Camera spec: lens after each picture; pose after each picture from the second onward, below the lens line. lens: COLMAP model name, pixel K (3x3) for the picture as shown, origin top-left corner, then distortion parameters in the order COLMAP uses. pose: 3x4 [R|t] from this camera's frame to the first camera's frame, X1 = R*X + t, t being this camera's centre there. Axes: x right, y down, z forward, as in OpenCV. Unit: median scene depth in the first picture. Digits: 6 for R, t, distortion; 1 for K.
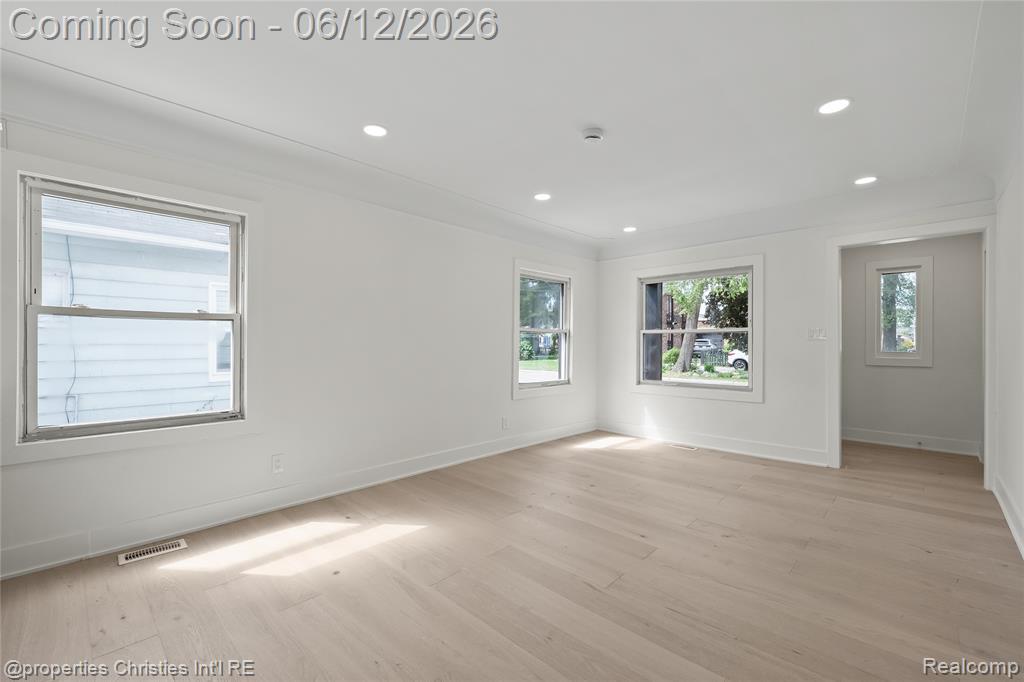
lens RADIAL K [[438.5, 0, 509.9], [0, 438.5, 338.8], [0, 0, 1]] dist [0.000261, 0.000064]
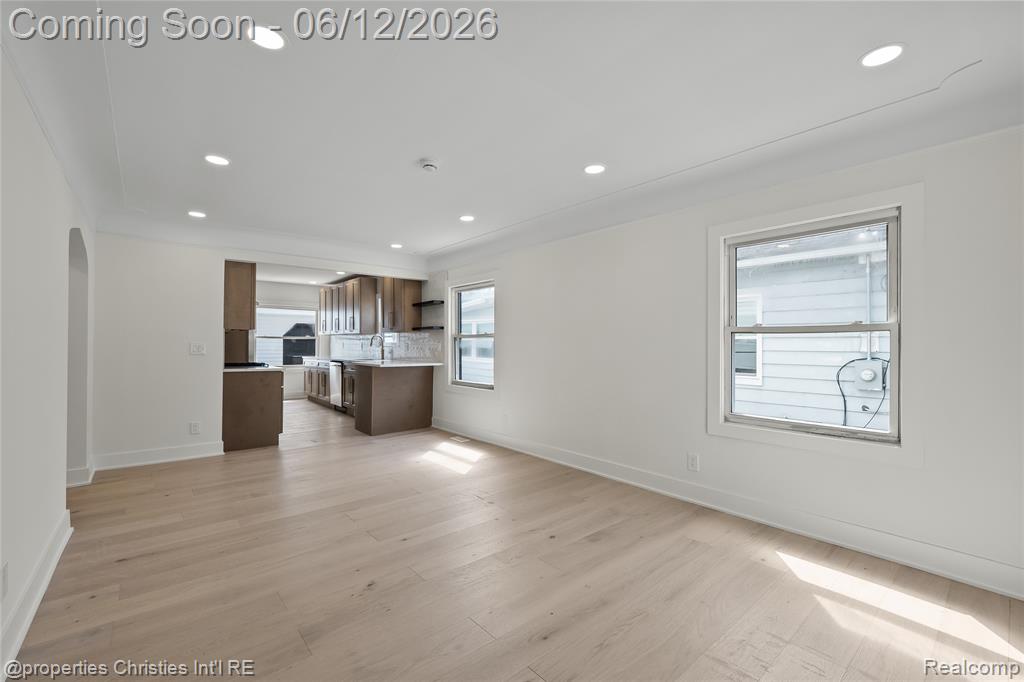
lens RADIAL K [[438.5, 0, 509.9], [0, 438.5, 338.8], [0, 0, 1]] dist [0.000261, 0.000064]
pose [[-0.111355, -0.027842, -0.993391, 0.768197], [-0.006590, 0.999606, -0.027278, 0.010516], [0.993759, 0.003509, -0.111495, 0.805787]]
